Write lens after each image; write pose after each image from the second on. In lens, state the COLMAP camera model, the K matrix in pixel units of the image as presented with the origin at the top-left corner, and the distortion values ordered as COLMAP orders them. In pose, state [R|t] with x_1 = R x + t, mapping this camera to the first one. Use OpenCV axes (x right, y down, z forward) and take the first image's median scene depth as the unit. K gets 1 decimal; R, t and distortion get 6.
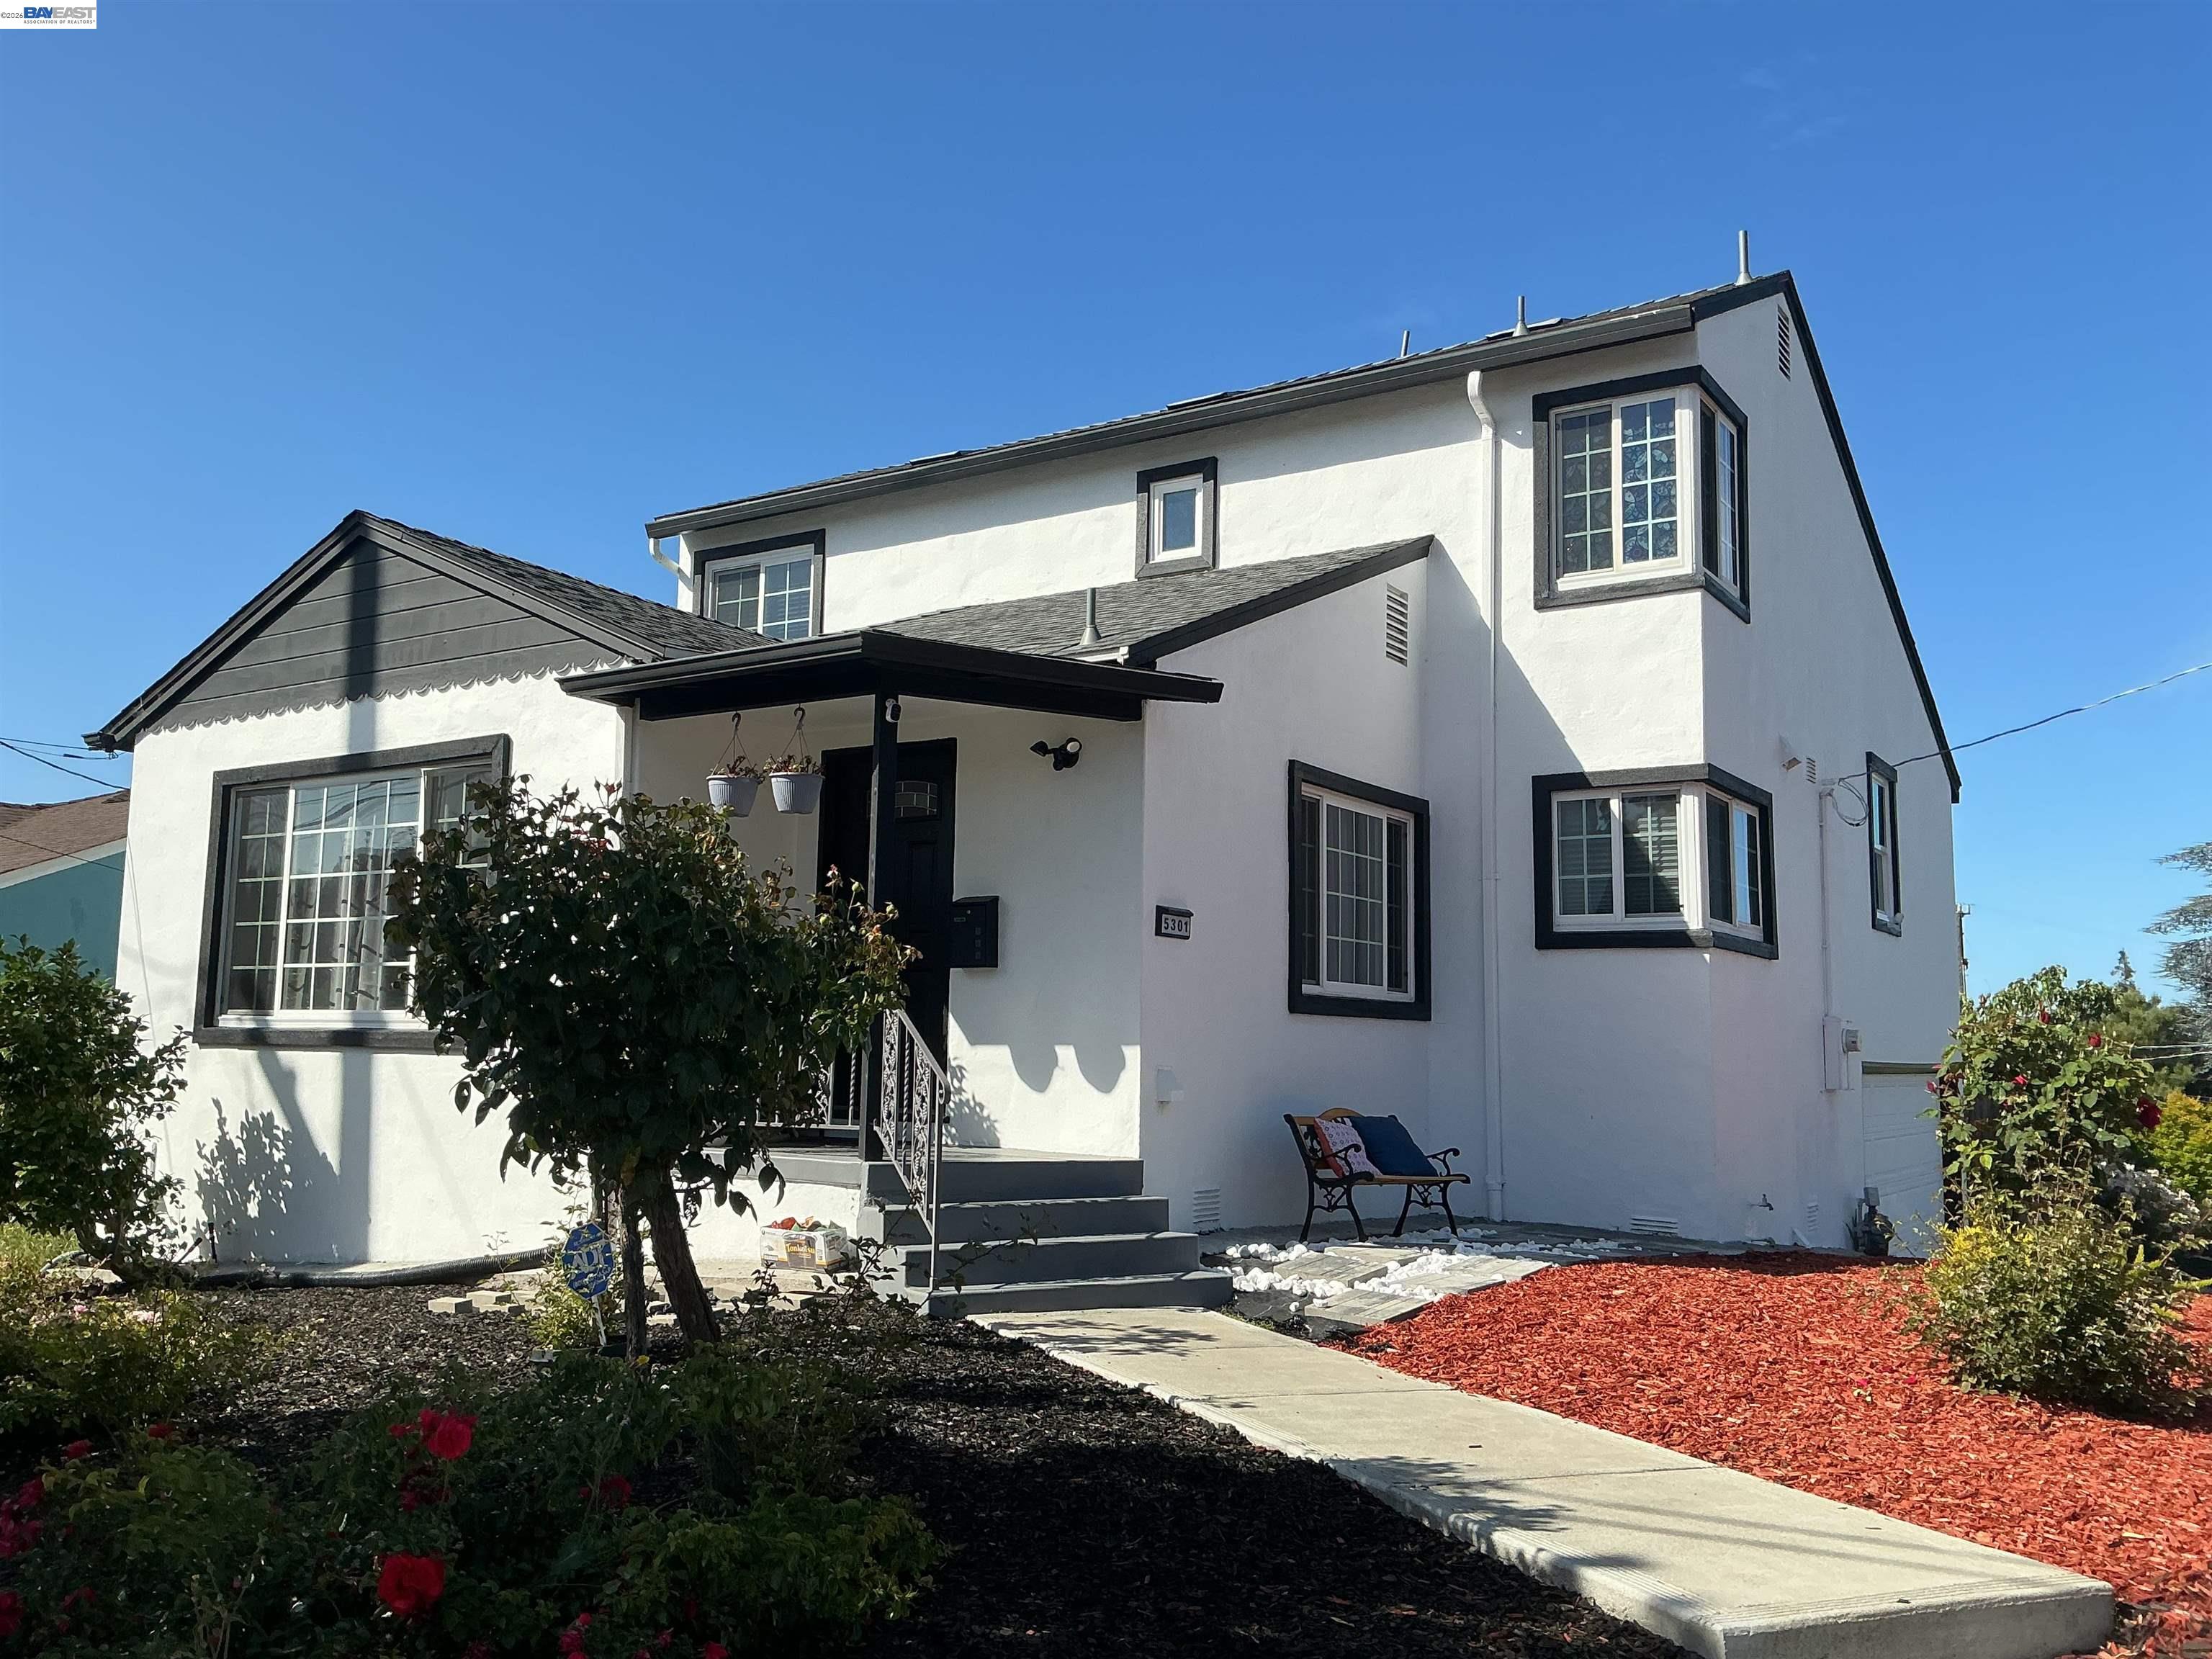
lens RADIAL K [[1796.5, 0, 1111.1], [0, 1796.5, 834.0], [0, 0, 1]] dist [0.106686, -0.192447]
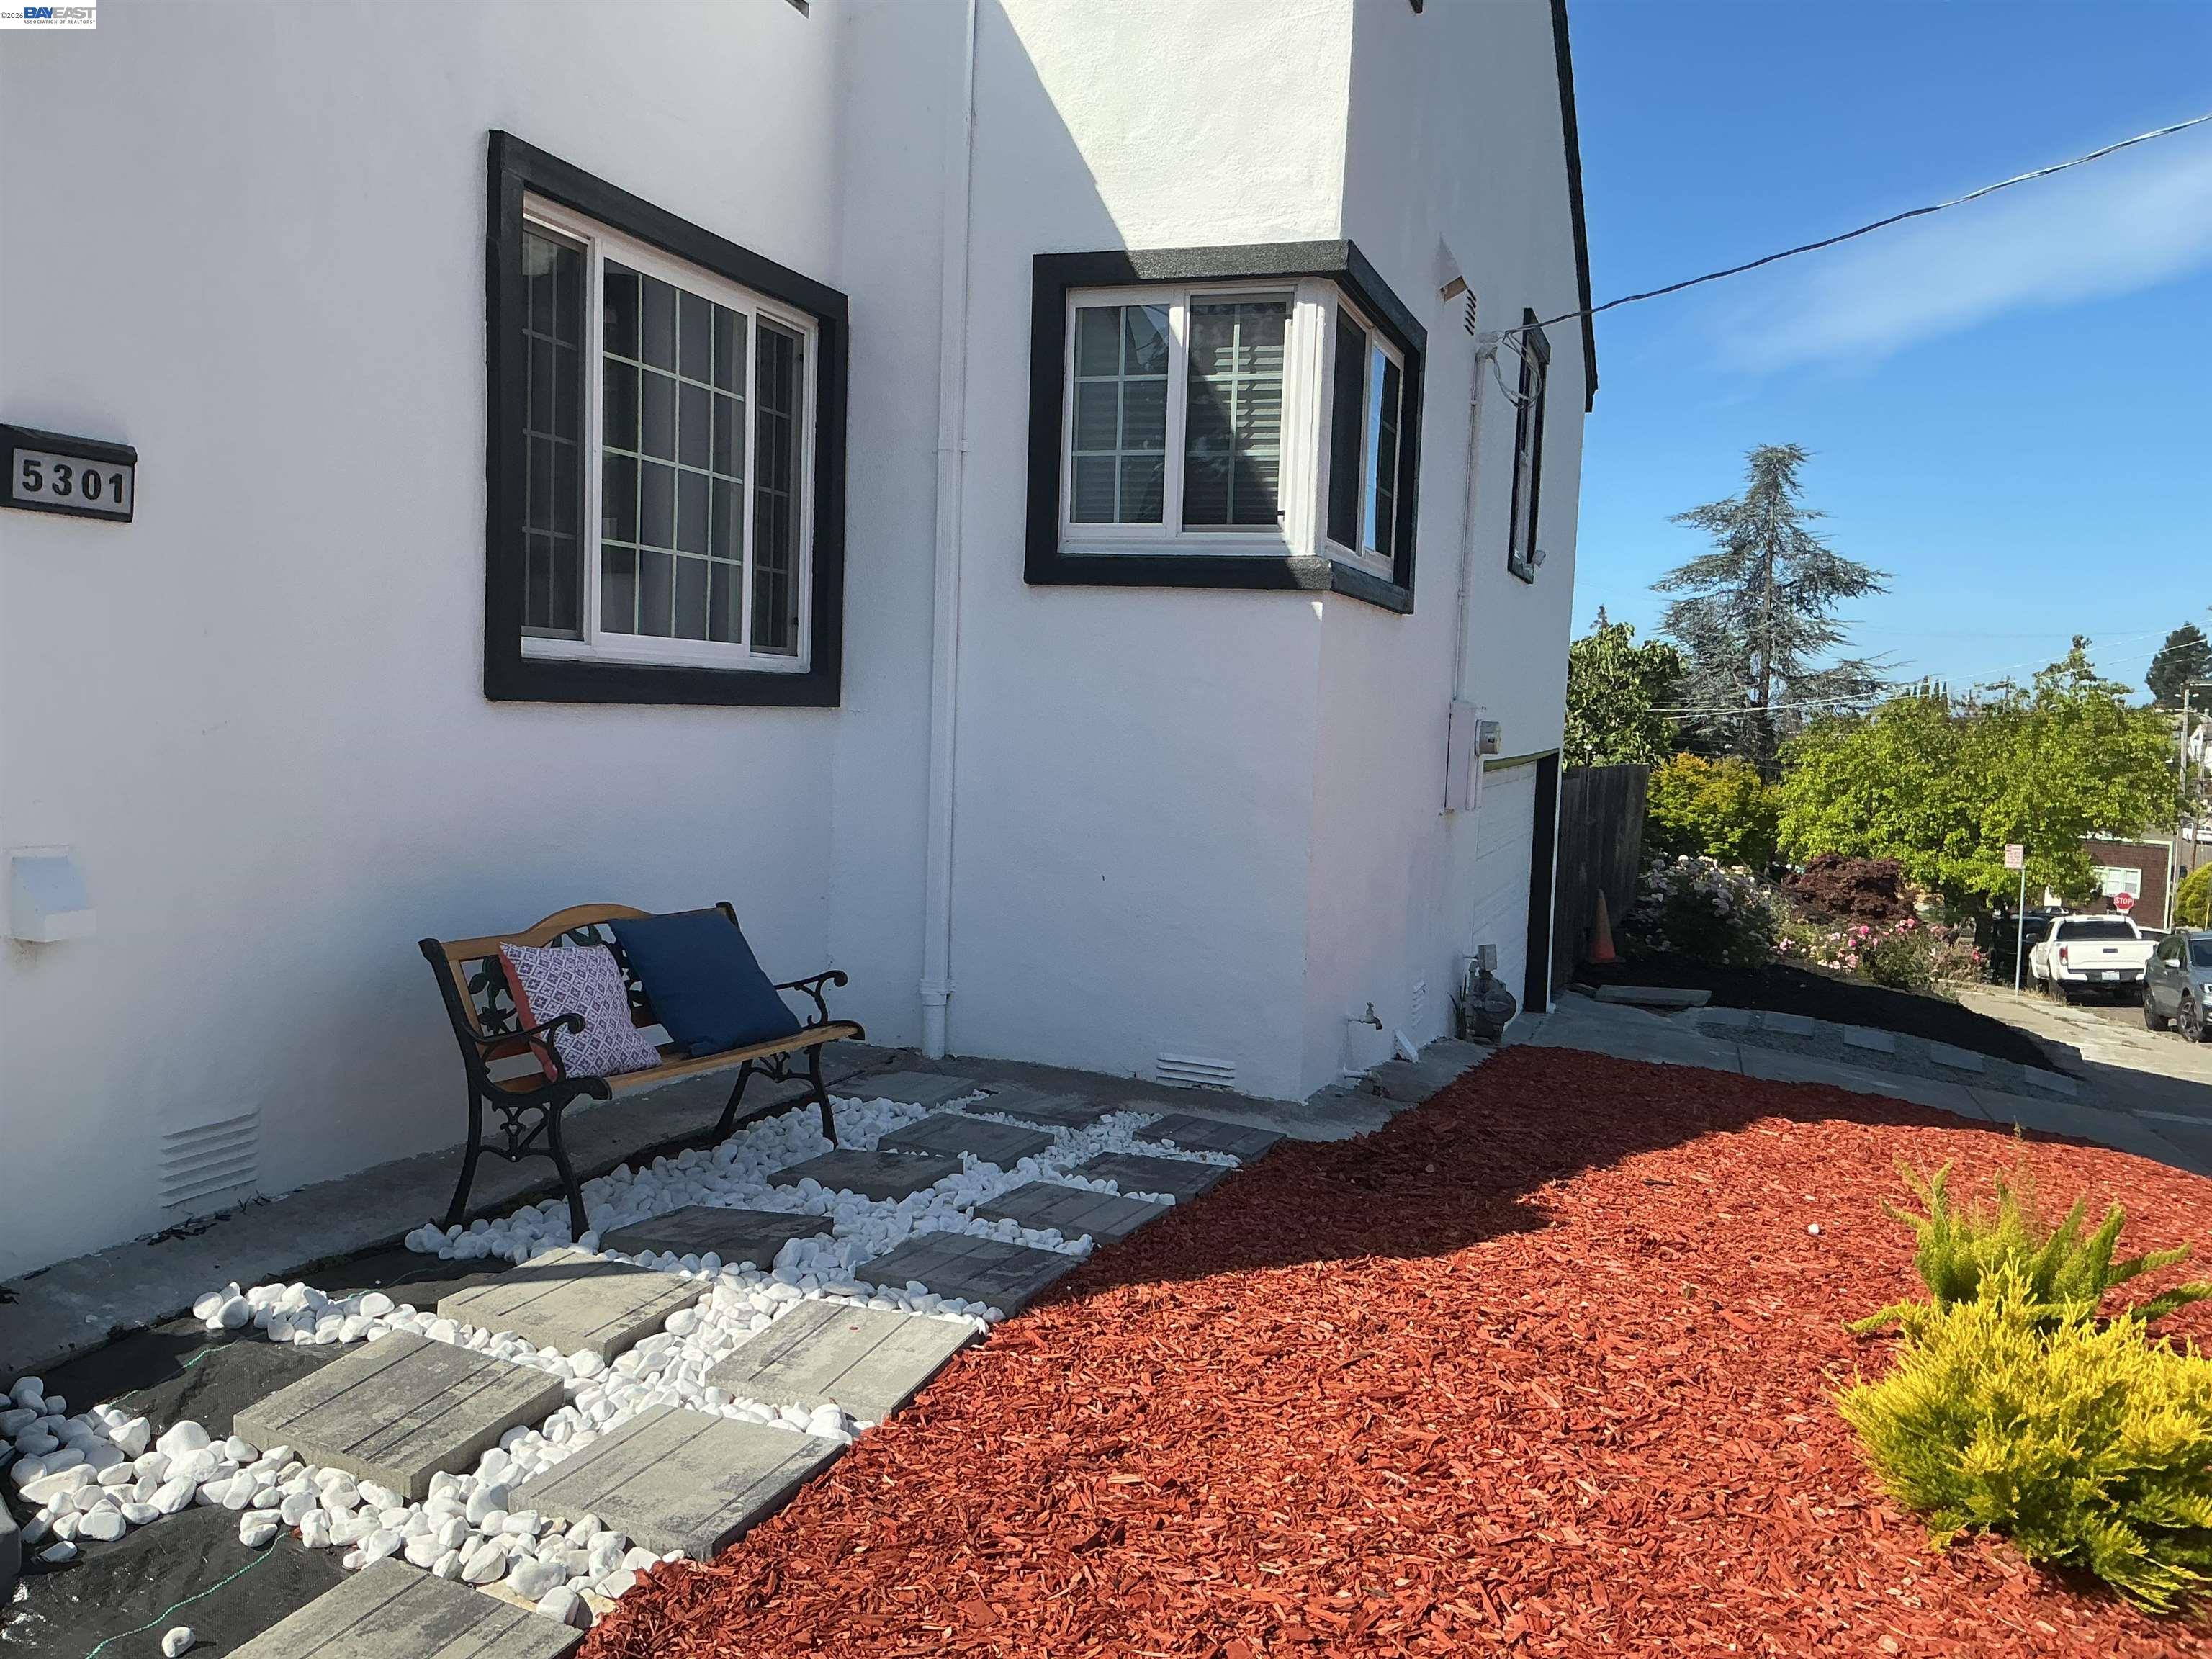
lens RADIAL K [[1796.5, 0, 1102.1], [0, 1796.5, 828.7], [0, 0, 1]] dist [0.106686, -0.192447]
pose [[0.970037, 0.003893, 0.242928, 0.127051], [-0.052407, 0.979687, 0.193566, 0.029988], [-0.237240, -0.200497, 0.950536, 0.465602]]
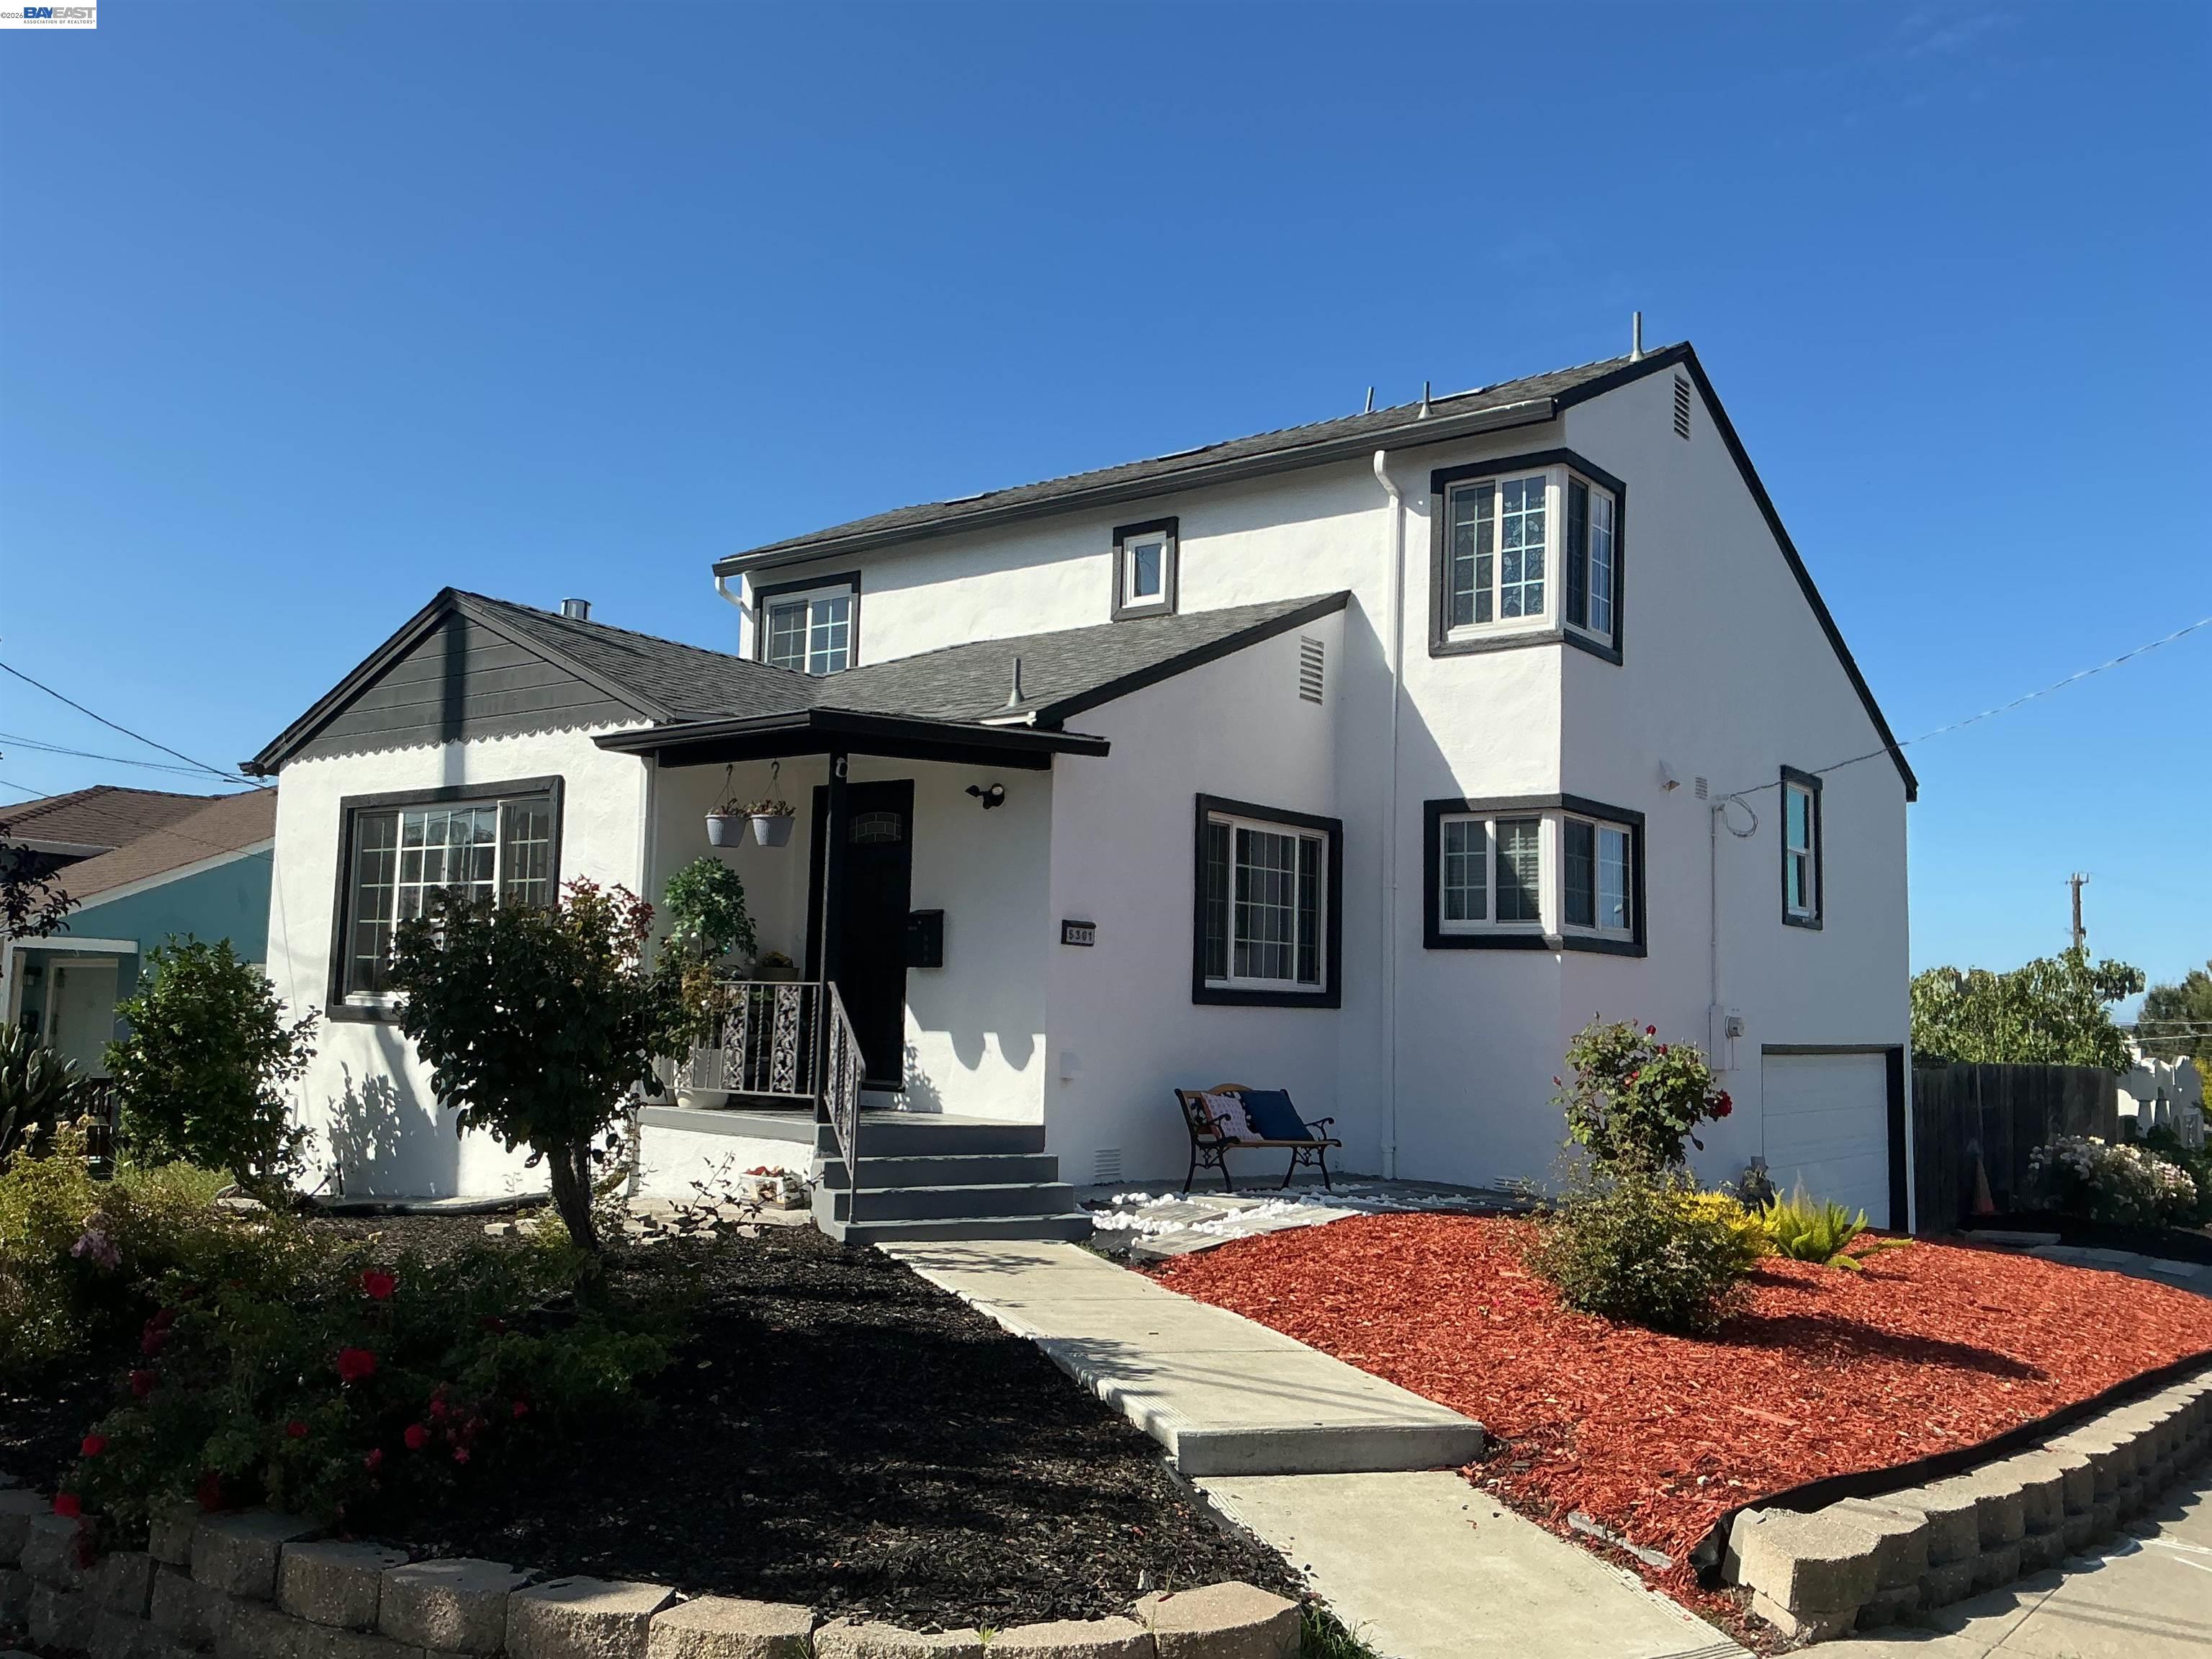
lens RADIAL K [[1796.5, 0, 1110.3], [0, 1796.5, 819.8], [0, 0, 1]] dist [0.106686, -0.192447]
pose [[0.996601, 0.001108, -0.082368, 0.130474], [0.000349, 0.999844, 0.017678, -0.041548], [0.082374, -0.017647, 0.996445, -0.187142]]
